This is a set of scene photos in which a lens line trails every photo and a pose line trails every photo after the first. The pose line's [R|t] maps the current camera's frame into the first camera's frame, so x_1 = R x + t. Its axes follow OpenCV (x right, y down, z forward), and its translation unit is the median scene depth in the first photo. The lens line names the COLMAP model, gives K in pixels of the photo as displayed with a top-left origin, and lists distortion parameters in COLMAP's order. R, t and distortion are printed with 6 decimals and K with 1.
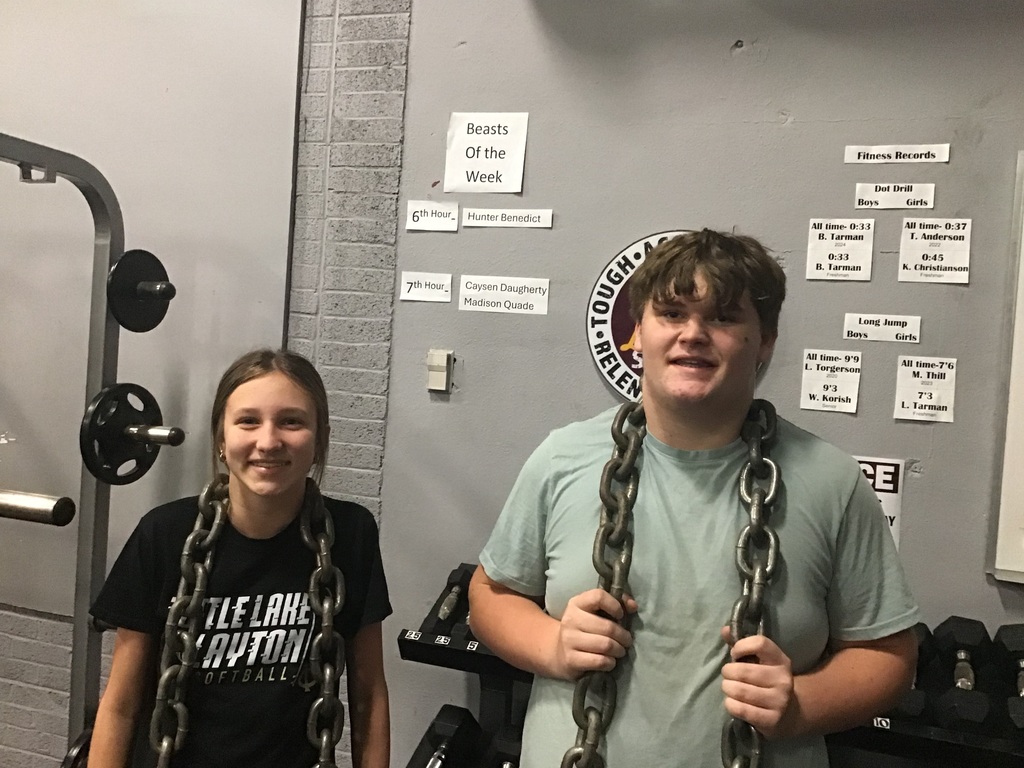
lens RADIAL K [[944.2, 0, 515.3], [0, 944.2, 389.5], [0, 0, 1]] dist [0.121523, -0.240612]
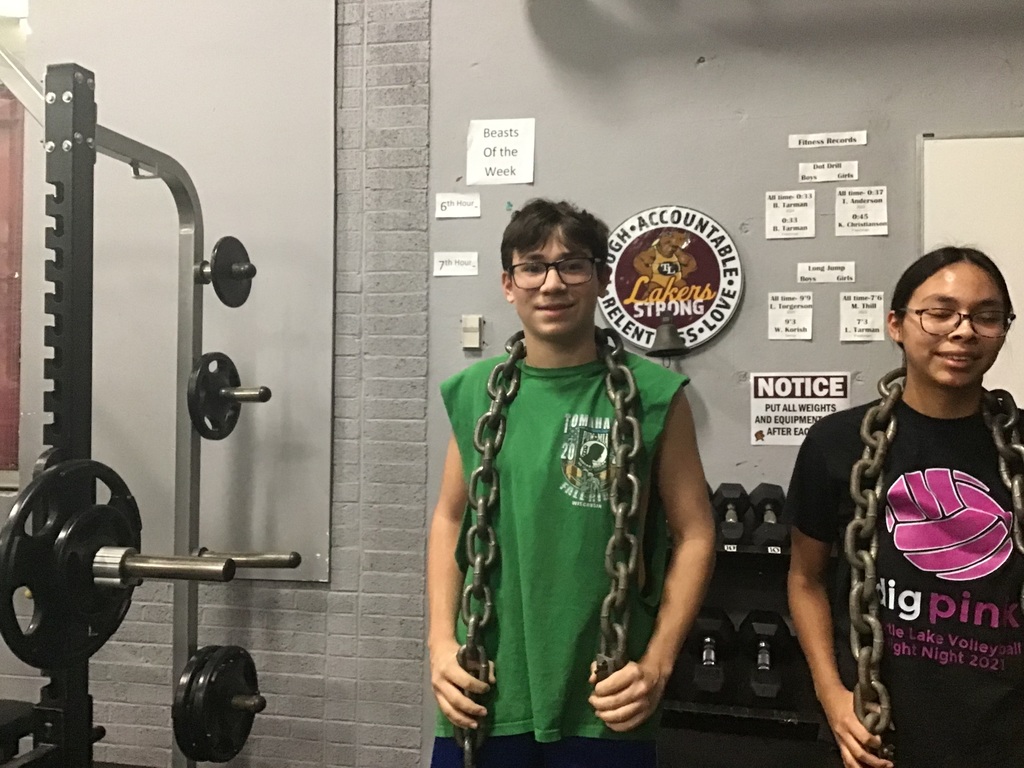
lens RADIAL K [[944.2, 0, 508.3], [0, 944.2, 388.1], [0, 0, 1]] dist [0.121523, -0.240612]
pose [[0.990707, -0.057998, 0.123029, -0.199021], [0.062412, 0.997527, -0.032331, 0.099541], [-0.120850, 0.039709, 0.991876, -0.214920]]
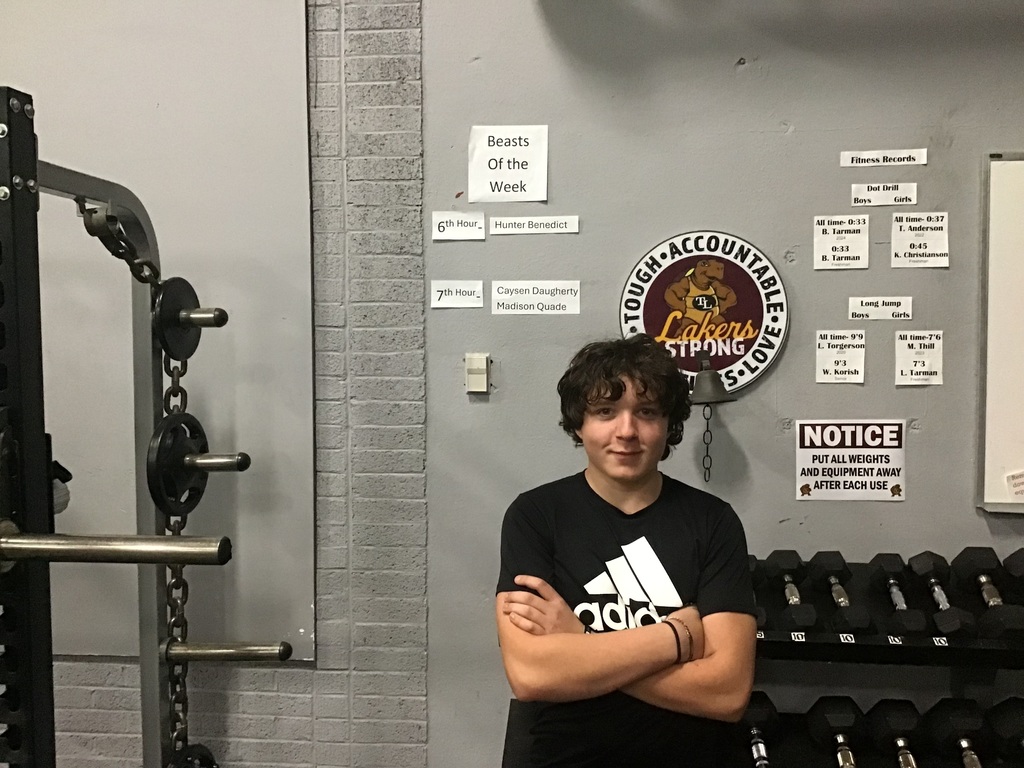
lens RADIAL K [[944.2, 0, 504.9], [0, 944.2, 385.5], [0, 0, 1]] dist [0.121523, -0.240612]
pose [[0.971621, -0.085047, 0.220727, -0.301691], [0.077493, 0.996079, 0.042674, -0.051907], [-0.223491, -0.024358, 0.974402, -0.032918]]
